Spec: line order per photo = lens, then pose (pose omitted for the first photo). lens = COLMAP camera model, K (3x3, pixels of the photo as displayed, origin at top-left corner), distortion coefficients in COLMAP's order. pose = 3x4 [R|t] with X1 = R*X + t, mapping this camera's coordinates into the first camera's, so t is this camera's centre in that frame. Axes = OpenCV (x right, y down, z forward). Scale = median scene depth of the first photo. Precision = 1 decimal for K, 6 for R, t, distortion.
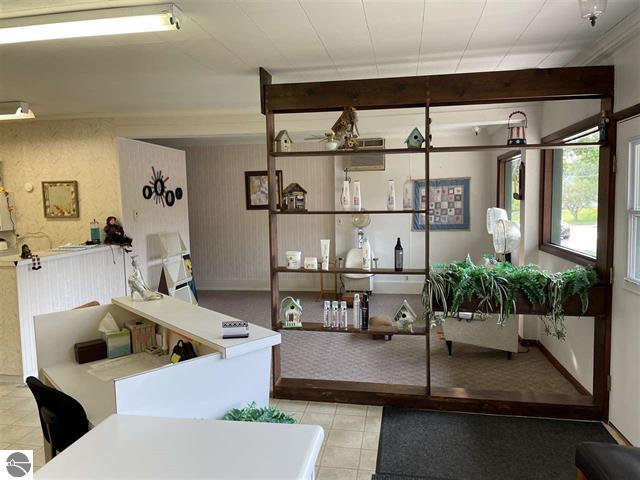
lens RADIAL K [[478.2, 0, 313.9], [0, 478.2, 240.8], [0, 0, 1]] dist [0.096594, -0.129261]
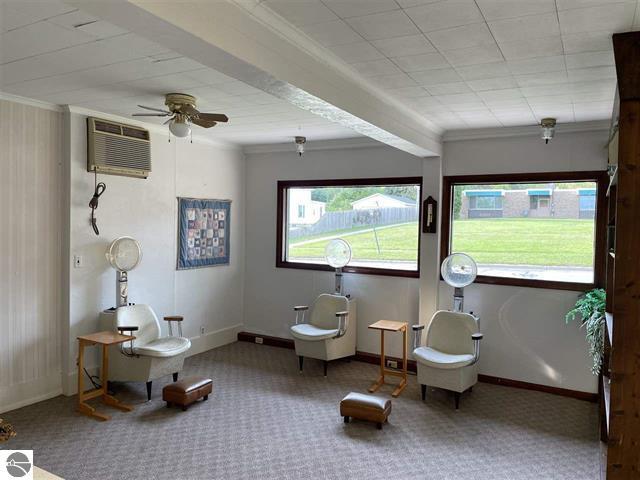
lens RADIAL K [[478.2, 0, 313.9], [0, 478.2, 240.8], [0, 0, 1]] dist [0.096594, -0.129261]
pose [[0.323748, -0.011682, 0.946071, -0.404945], [0.051074, 0.998682, -0.005146, -0.050131], [-0.944764, 0.049985, 0.323918, 0.596634]]
